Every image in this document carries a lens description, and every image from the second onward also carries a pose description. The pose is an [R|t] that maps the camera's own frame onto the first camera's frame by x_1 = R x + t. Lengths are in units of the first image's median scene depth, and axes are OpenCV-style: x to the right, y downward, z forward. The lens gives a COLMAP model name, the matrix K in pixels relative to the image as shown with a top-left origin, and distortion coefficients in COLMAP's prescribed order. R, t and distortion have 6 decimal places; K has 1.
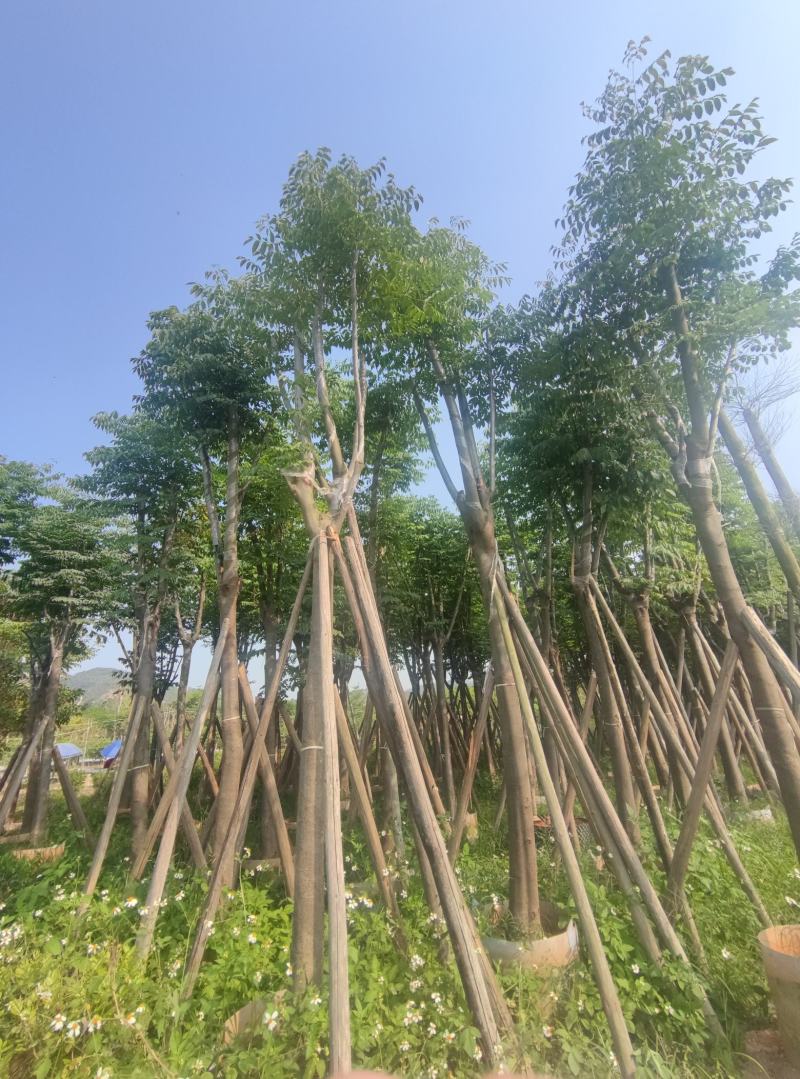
lens RADIAL K [[510.0, 0, 400.2], [0, 510.0, 562.6], [0, 0, 1]] dist [0.026561, -0.010109]
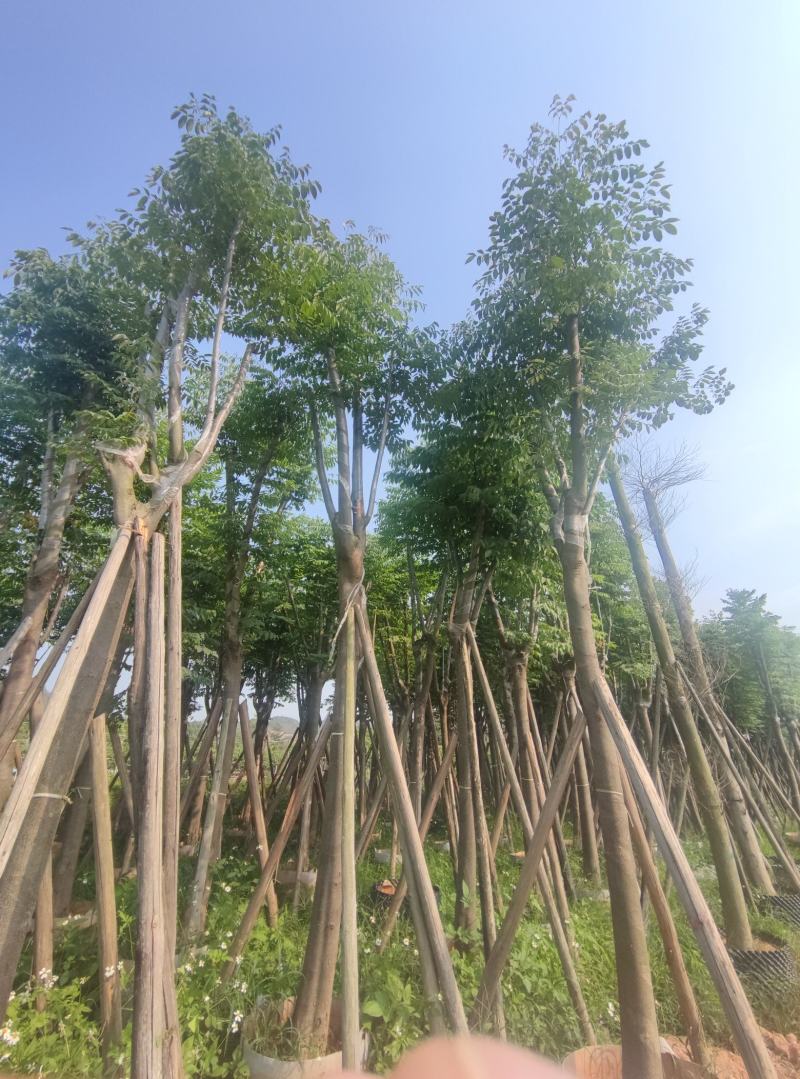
lens RADIAL K [[510.0, 0, 400.2], [0, 510.0, 562.6], [0, 0, 1]] dist [0.026561, -0.010109]
pose [[0.979871, 0.148988, 0.132878, 0.117639], [-0.139885, 0.987290, -0.075440, 0.002174], [-0.142428, 0.055334, 0.988257, 0.087949]]
